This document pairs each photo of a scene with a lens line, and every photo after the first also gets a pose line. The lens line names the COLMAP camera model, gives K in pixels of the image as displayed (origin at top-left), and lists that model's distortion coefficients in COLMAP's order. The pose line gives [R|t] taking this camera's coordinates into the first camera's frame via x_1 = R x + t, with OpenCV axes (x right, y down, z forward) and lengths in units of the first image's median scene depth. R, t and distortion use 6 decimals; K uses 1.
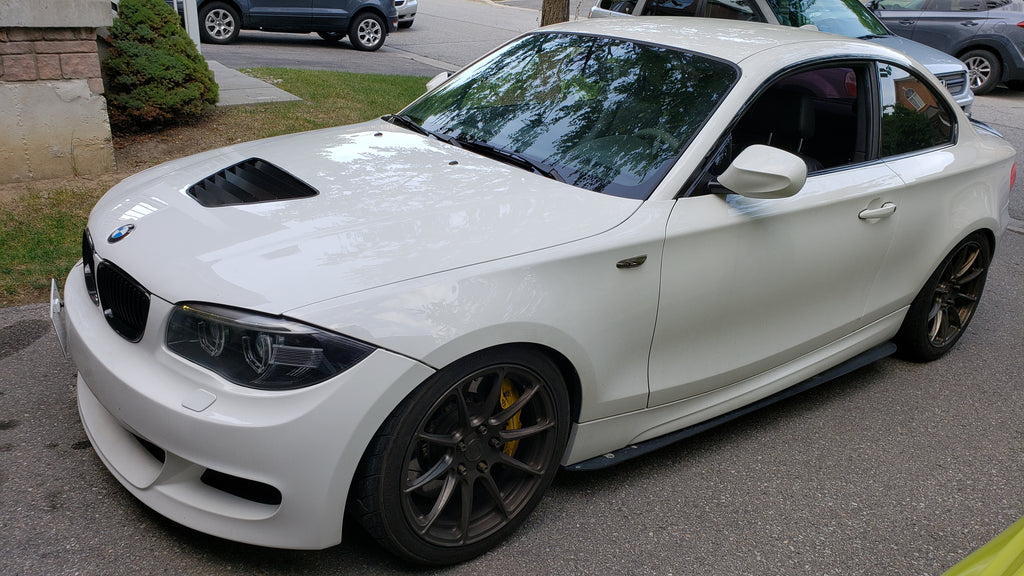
lens RADIAL K [[813.1, 0, 495.0], [0, 813.1, 291.1], [0, 0, 1]] dist [0.003267, 0.031698]
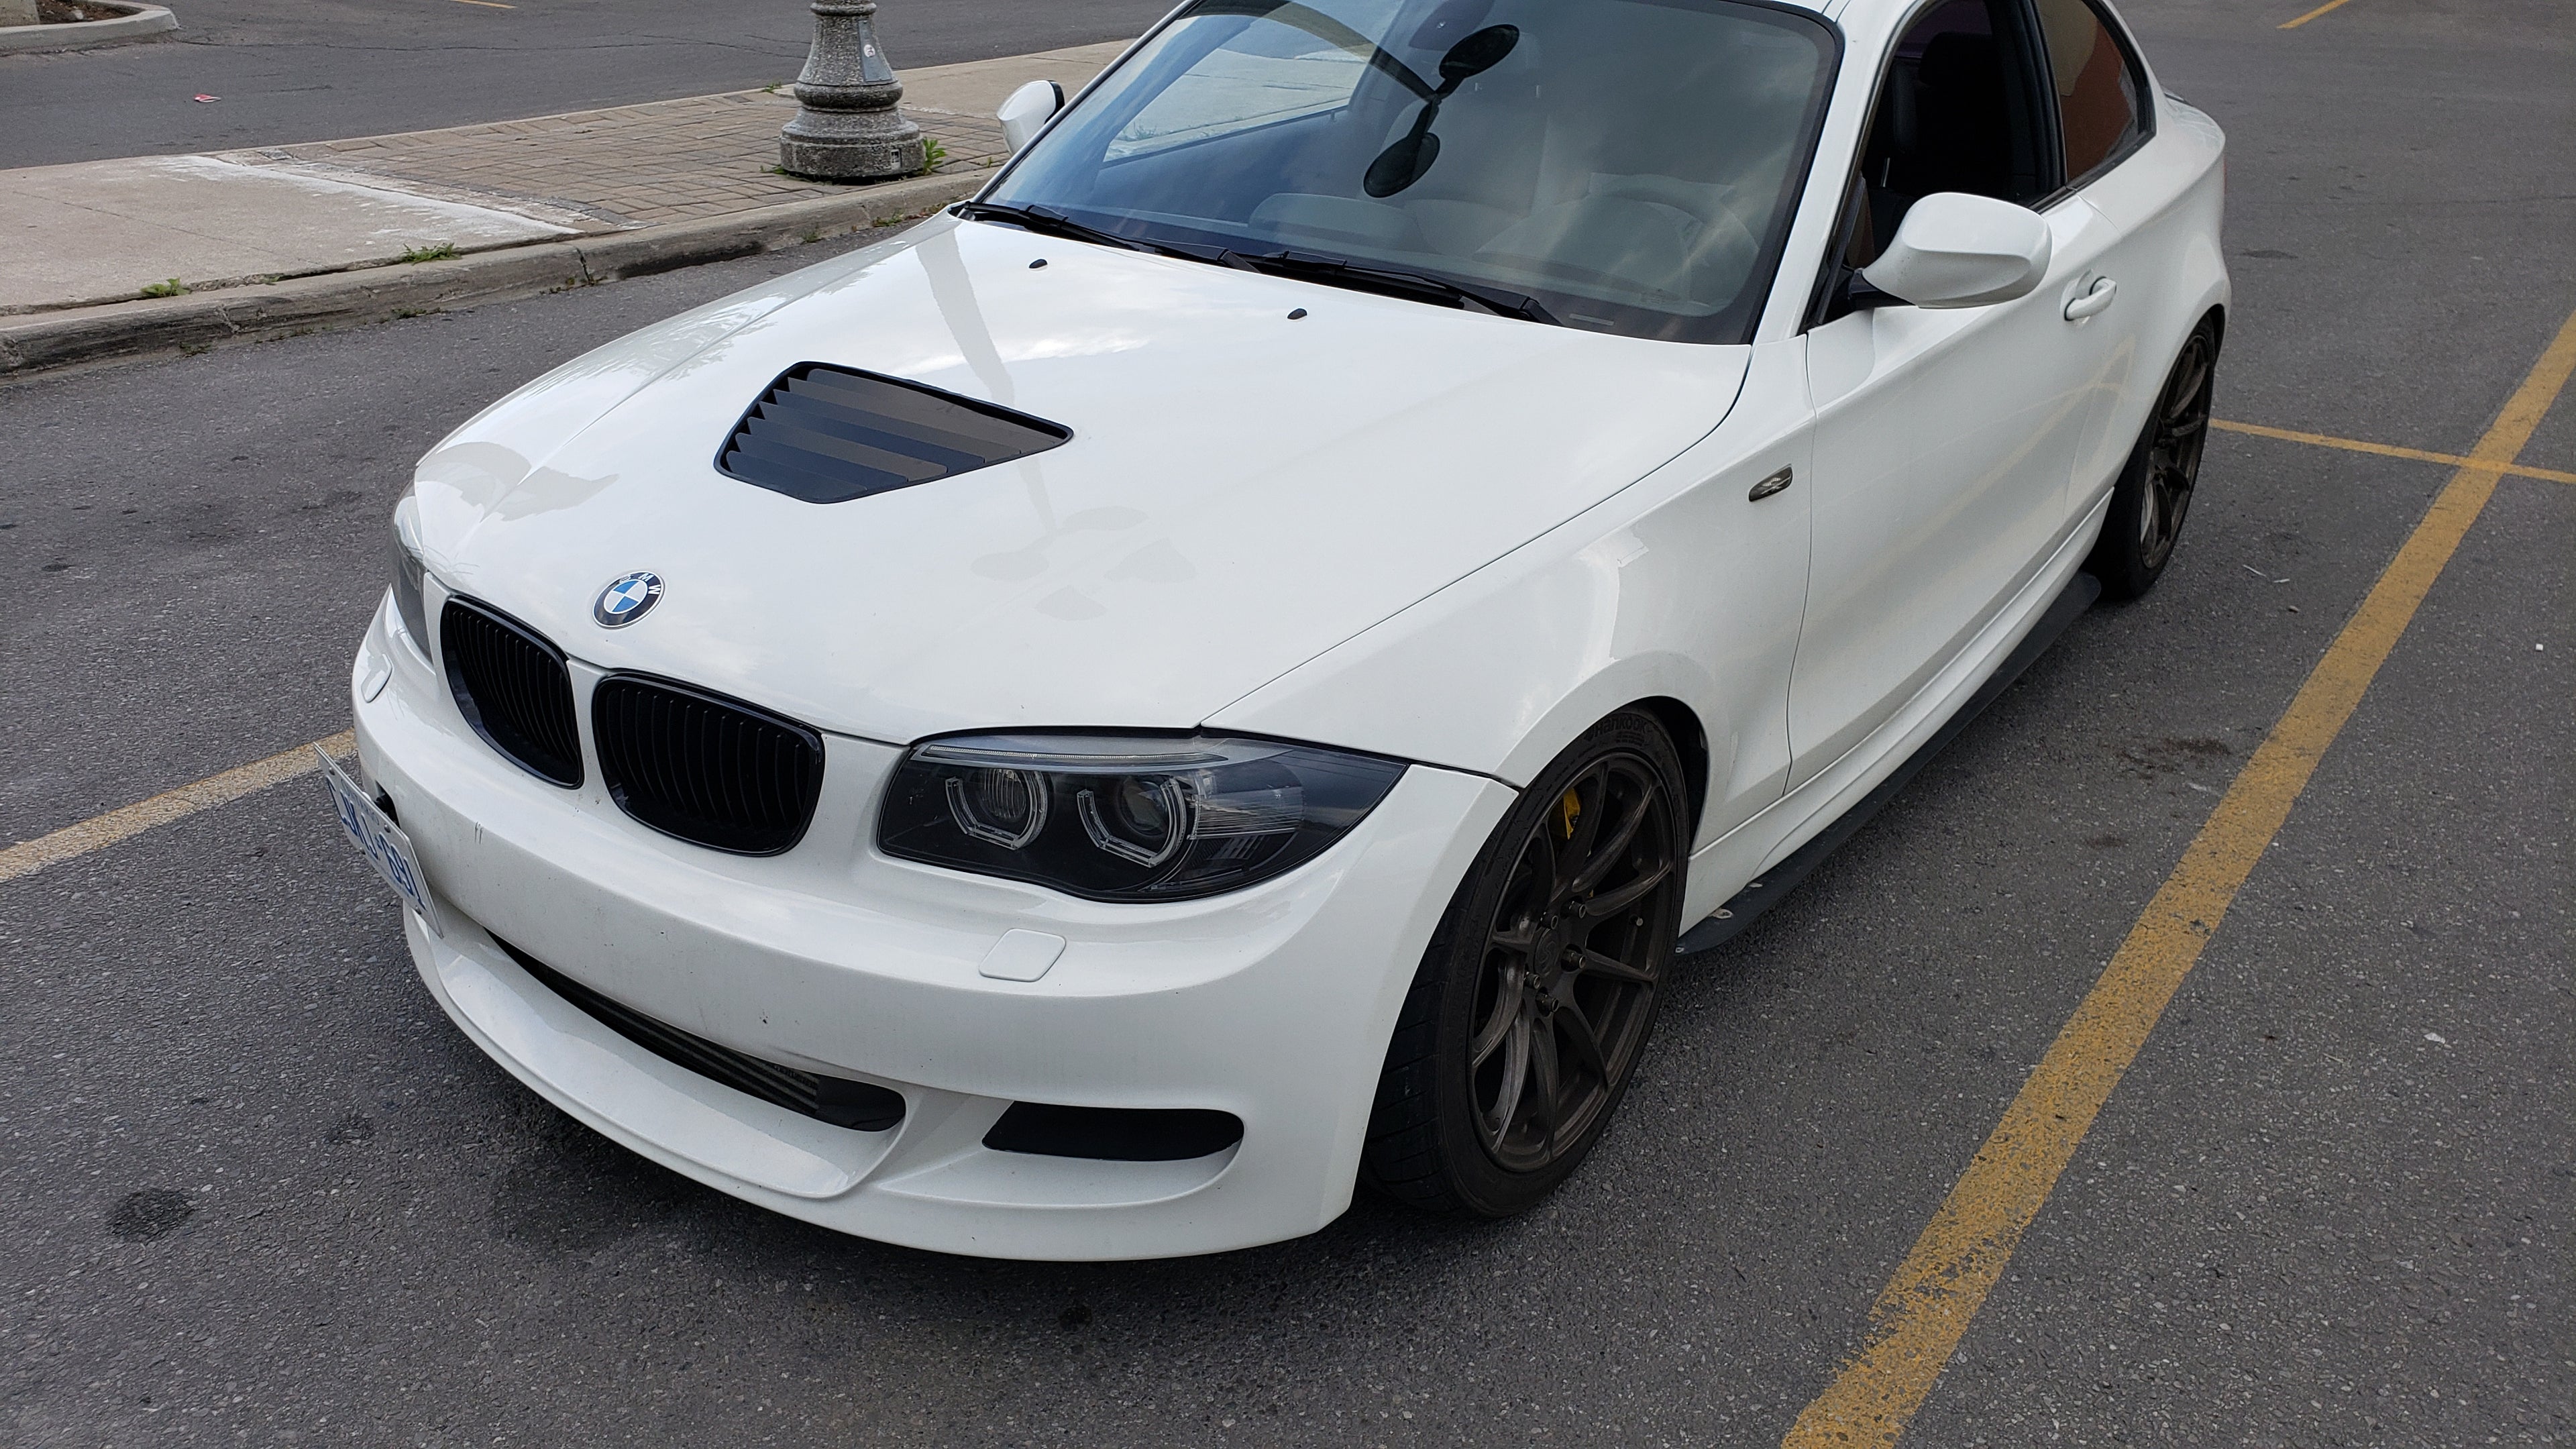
lens RADIAL K [[2045.5, 0, 1245.3], [0, 2045.5, 732.3], [0, 0, 1]] dist [0.003267, 0.031698]
pose [[0.959212, -0.171301, 0.224873, -0.295254], [0.152519, 0.983377, 0.098525, -0.043341], [-0.238013, -0.060209, 0.969394, -0.034896]]
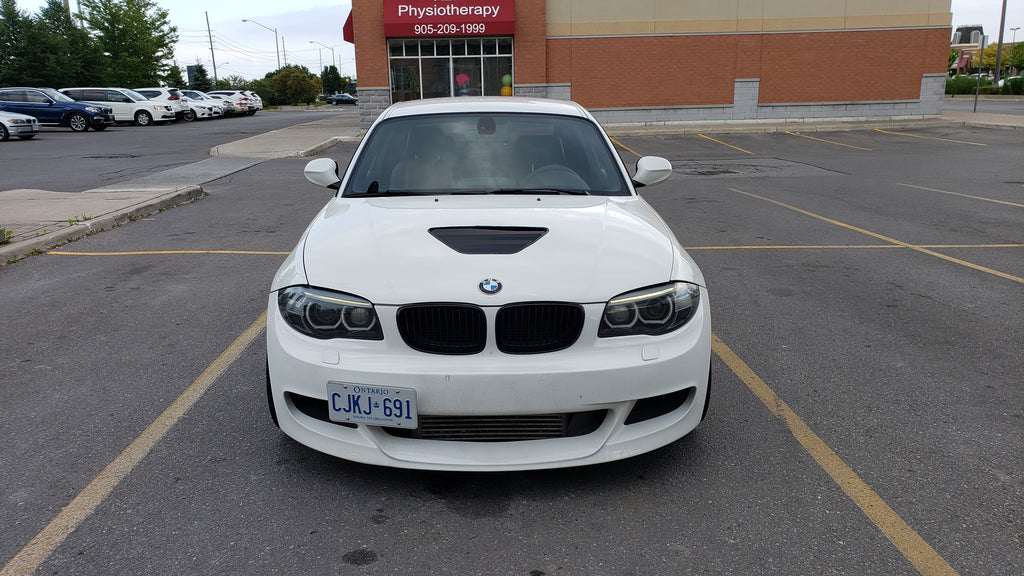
lens RADIAL K [[820.2, 0, 505.5], [0, 820.2, 291.4], [0, 0, 1]] dist [0.004865, 0.013960]
pose [[0.581566, -0.262905, 0.769845, -1.033457], [0.335979, 0.939481, 0.067026, -0.102235], [-0.740877, 0.219672, 0.634701, 0.135867]]
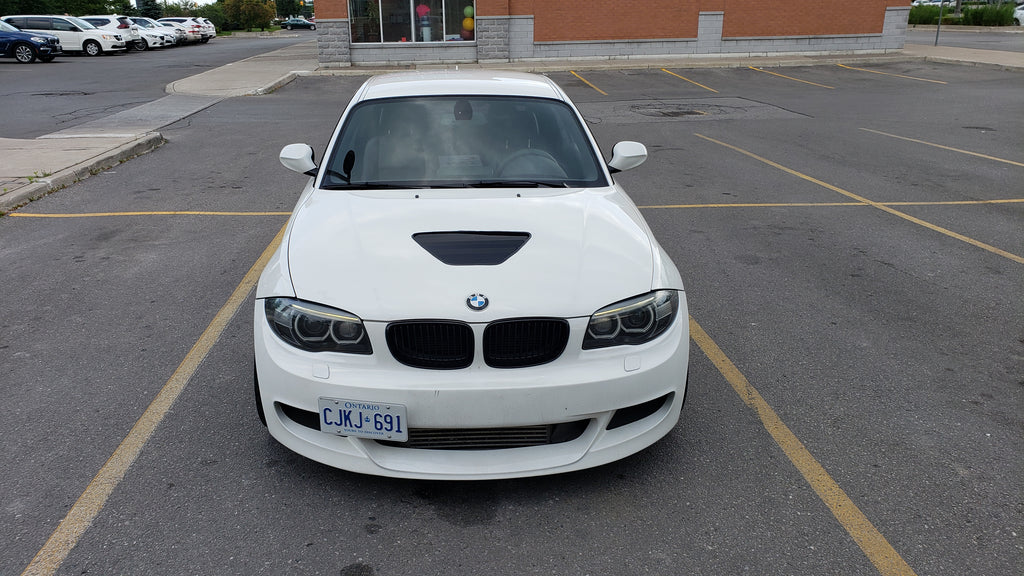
lens RADIAL K [[817.9, 0, 491.6], [0, 817.9, 286.5], [0, 0, 1]] dist [0.002469, 0.019146]
pose [[0.555679, -0.329869, 0.763156, -1.030731], [0.336858, 0.928530, 0.156074, -0.208293], [-0.760097, 0.170348, 0.627084, 0.130928]]
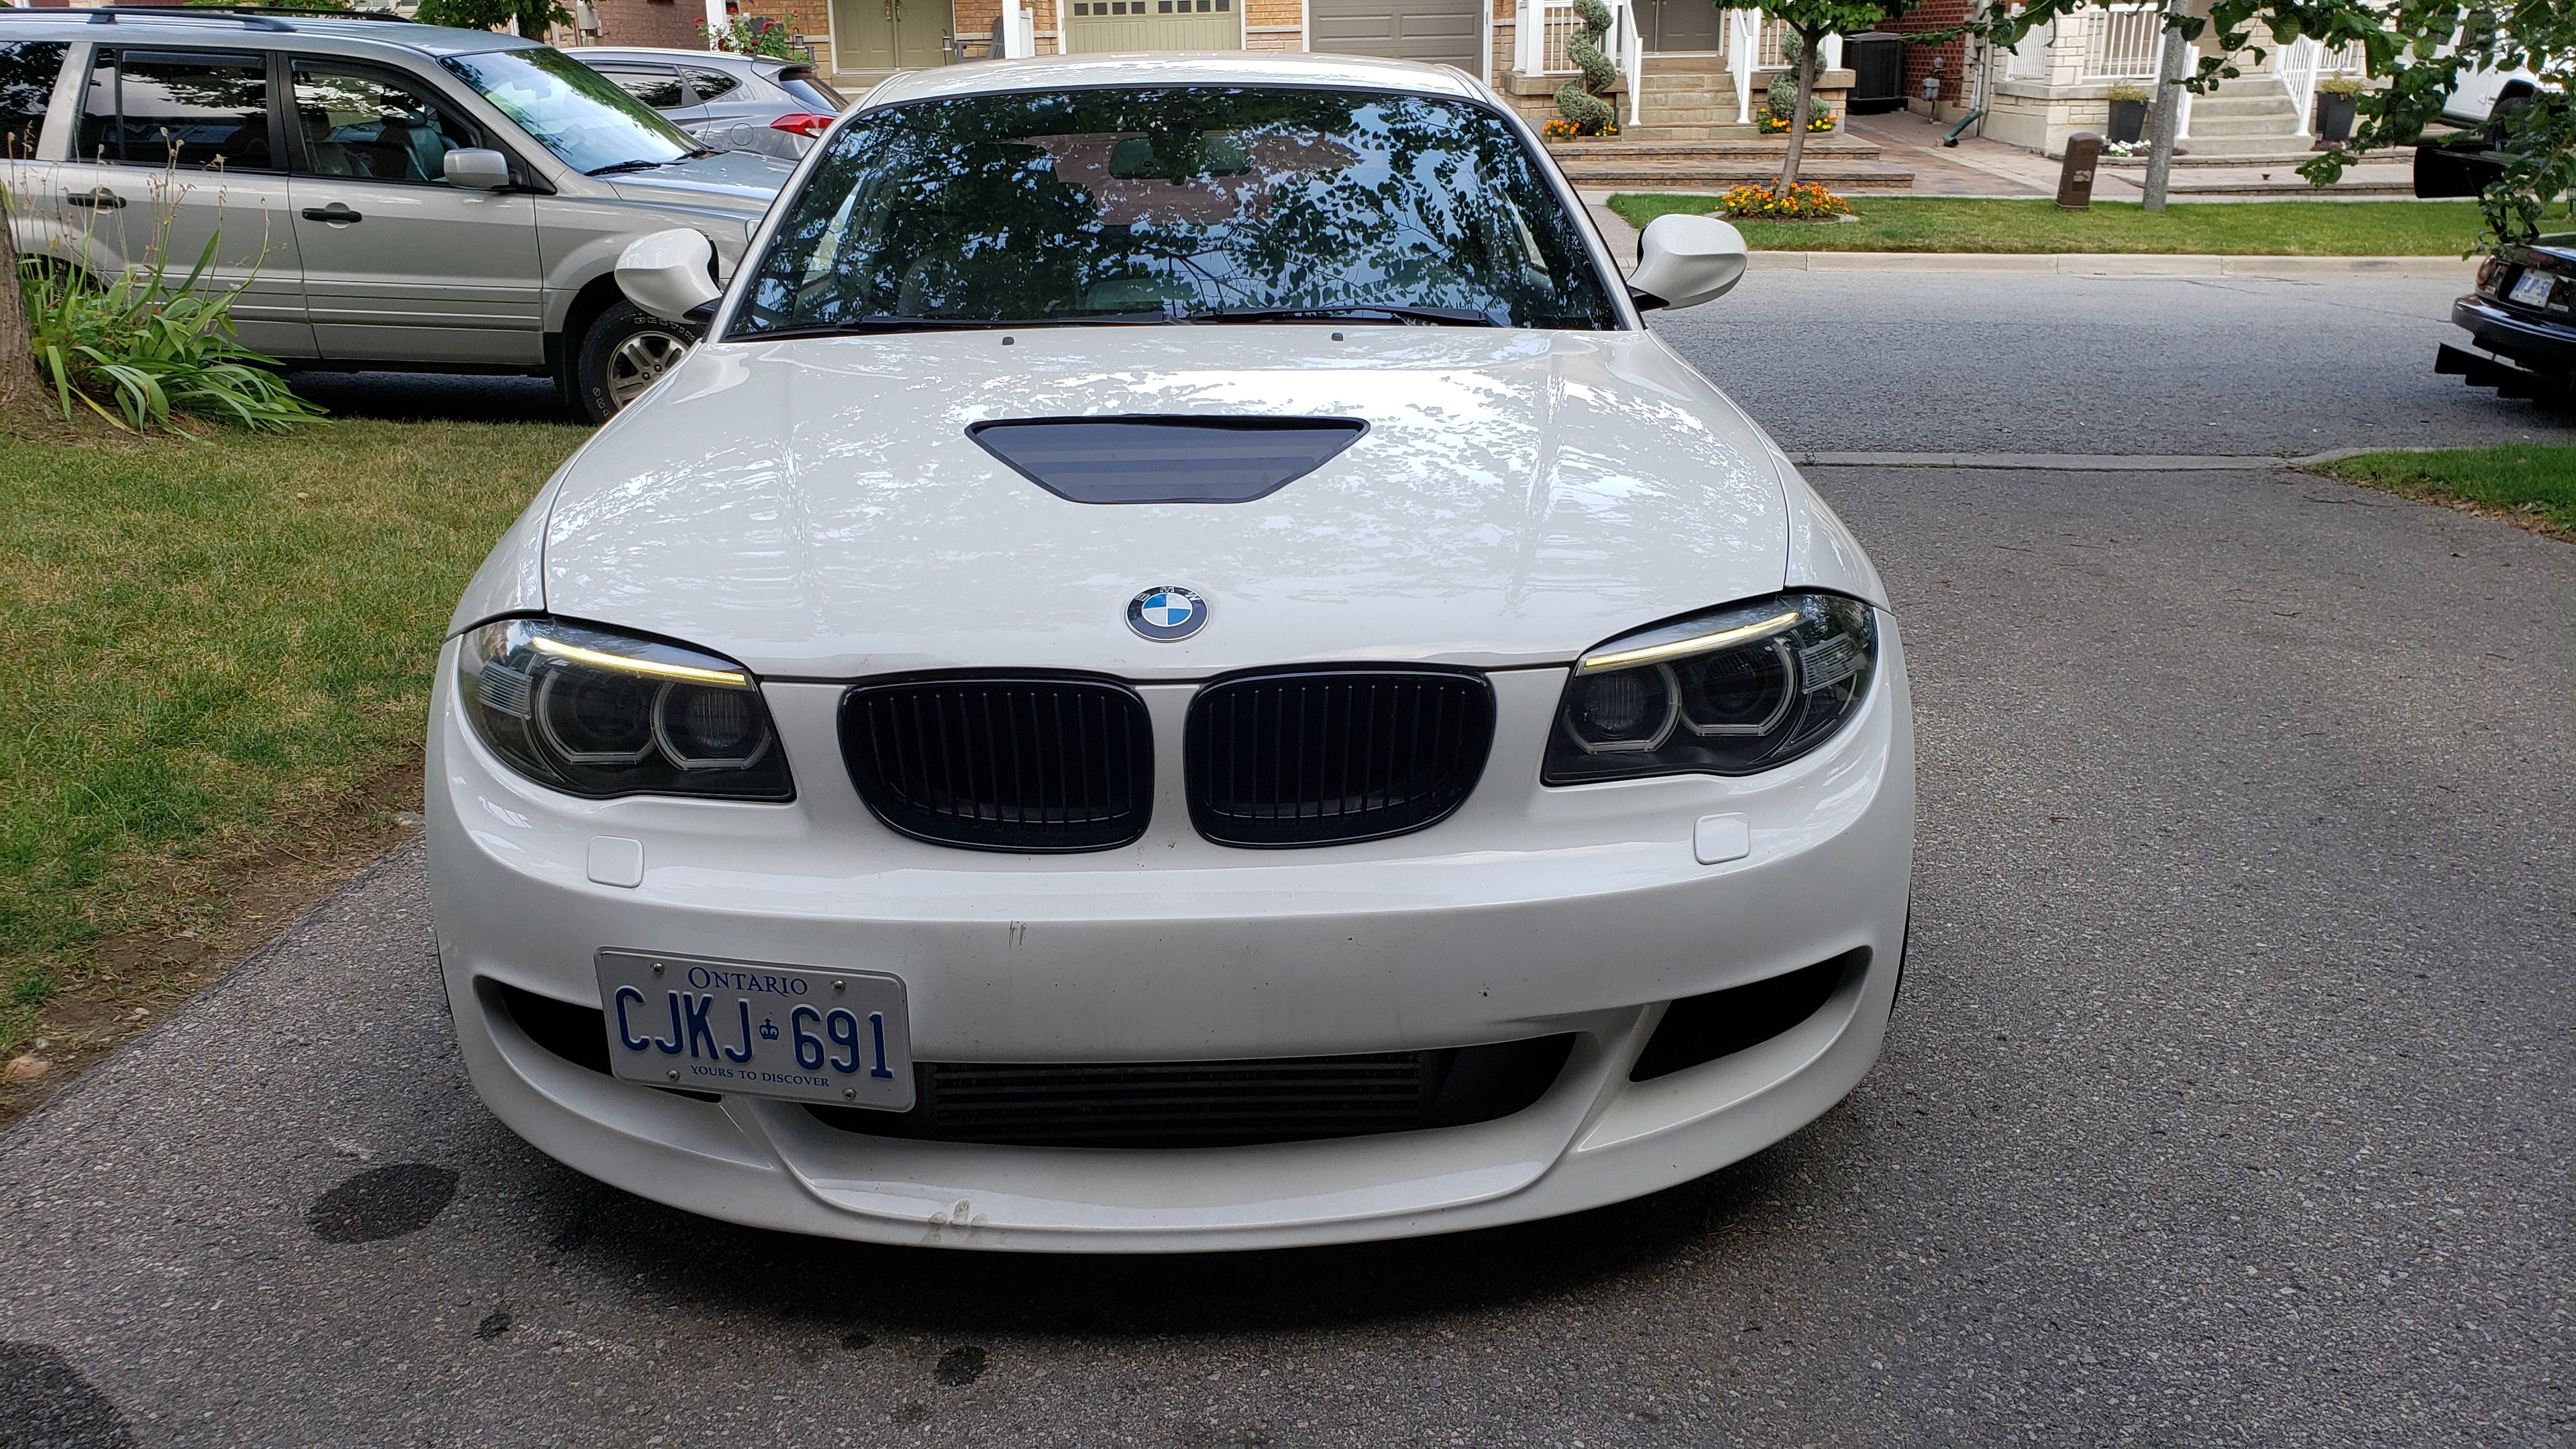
lens RADIAL K [[2018.0, 0, 1262.8], [0, 2018.0, 703.7], [0, 0, 1]] dist [-0.002671, 0.041909]
pose [[0.581102, -0.293003, 0.759256, -0.814179], [0.343216, 0.934150, 0.097813, -0.076671], [-0.737918, 0.203750, 0.643400, 0.298998]]
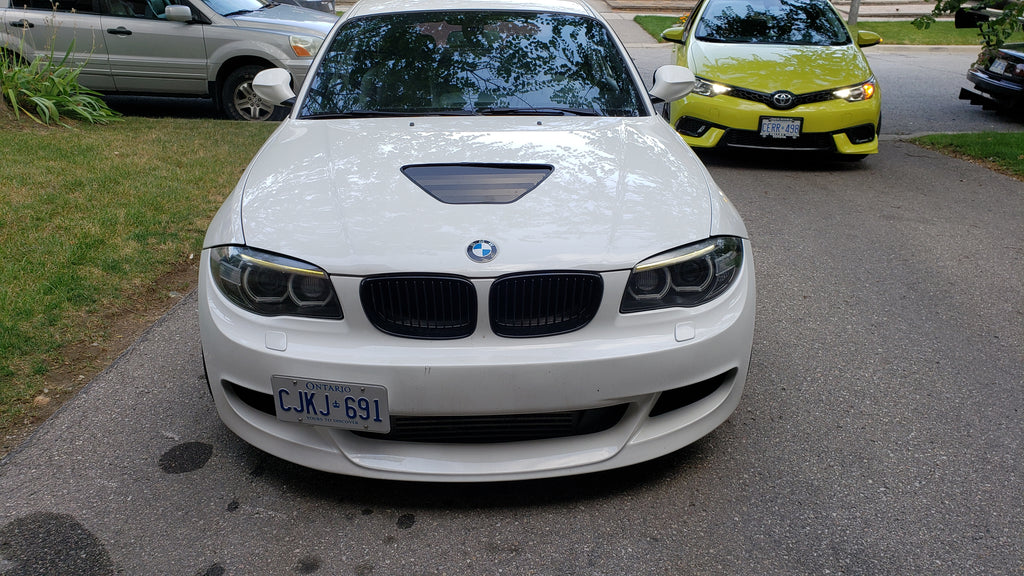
lens RADIAL K [[803.2, 0, 512.0], [0, 803.2, 288.0], [0, 0, 1]] dist [0.007315, 0.016291]
pose [[0.562517, -0.359788, 0.744398, -0.844029], [0.337369, 0.921870, 0.190626, -0.144210], [-0.754823, 0.143906, 0.639948, 0.274685]]
